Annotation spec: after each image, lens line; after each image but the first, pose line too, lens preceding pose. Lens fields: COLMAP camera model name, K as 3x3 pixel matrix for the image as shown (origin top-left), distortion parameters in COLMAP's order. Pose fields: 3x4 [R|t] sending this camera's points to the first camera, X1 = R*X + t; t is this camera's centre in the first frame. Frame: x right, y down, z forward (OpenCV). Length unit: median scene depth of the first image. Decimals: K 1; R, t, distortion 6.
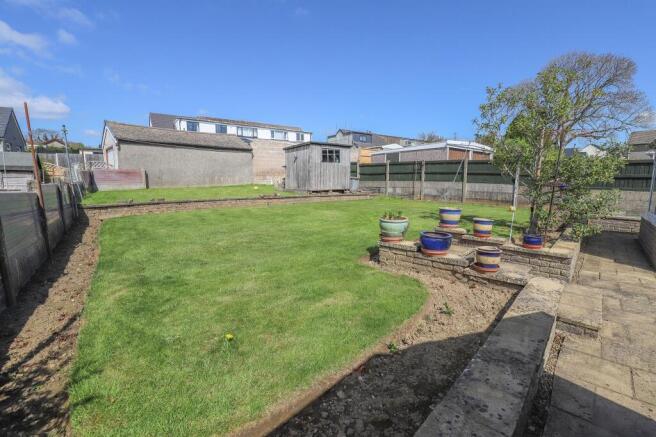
lens RADIAL K [[301.2, 0, 328.0], [0, 301.2, 218.5], [0, 0, 1]] dist [0.001512, 0.000140]
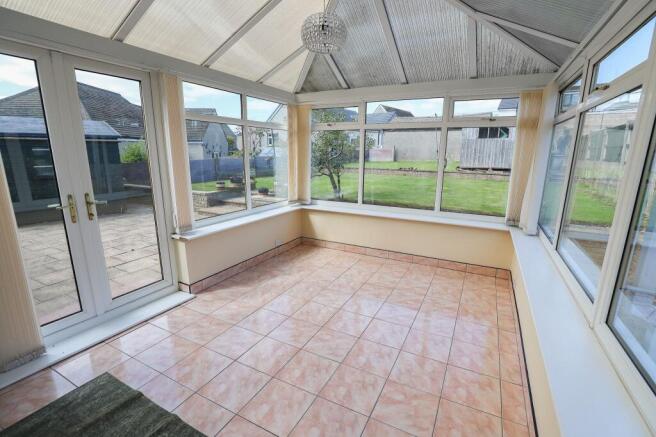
lens RADIAL K [[301.2, 0, 328.0], [0, 301.2, 218.5], [0, 0, 1]] dist [0.001512, 0.000140]
pose [[0.244064, 0.207669, -0.947263, 0.796726], [-0.131140, 0.974897, 0.179939, -0.044518], [0.960851, 0.080307, 0.265171, 0.280395]]
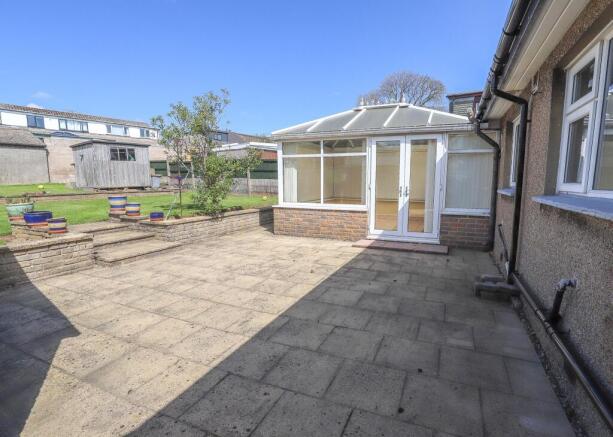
lens RADIAL K [[299.0, 0, 306.5], [0, 299.0, 218.5], [0, 0, 1]] dist [-0.002384, -0.000696]
pose [[0.946503, -0.053473, 0.318234, 0.263311], [0.051003, 0.998569, 0.016096, 0.029068], [-0.318639, 0.000995, 0.947876, -0.178680]]
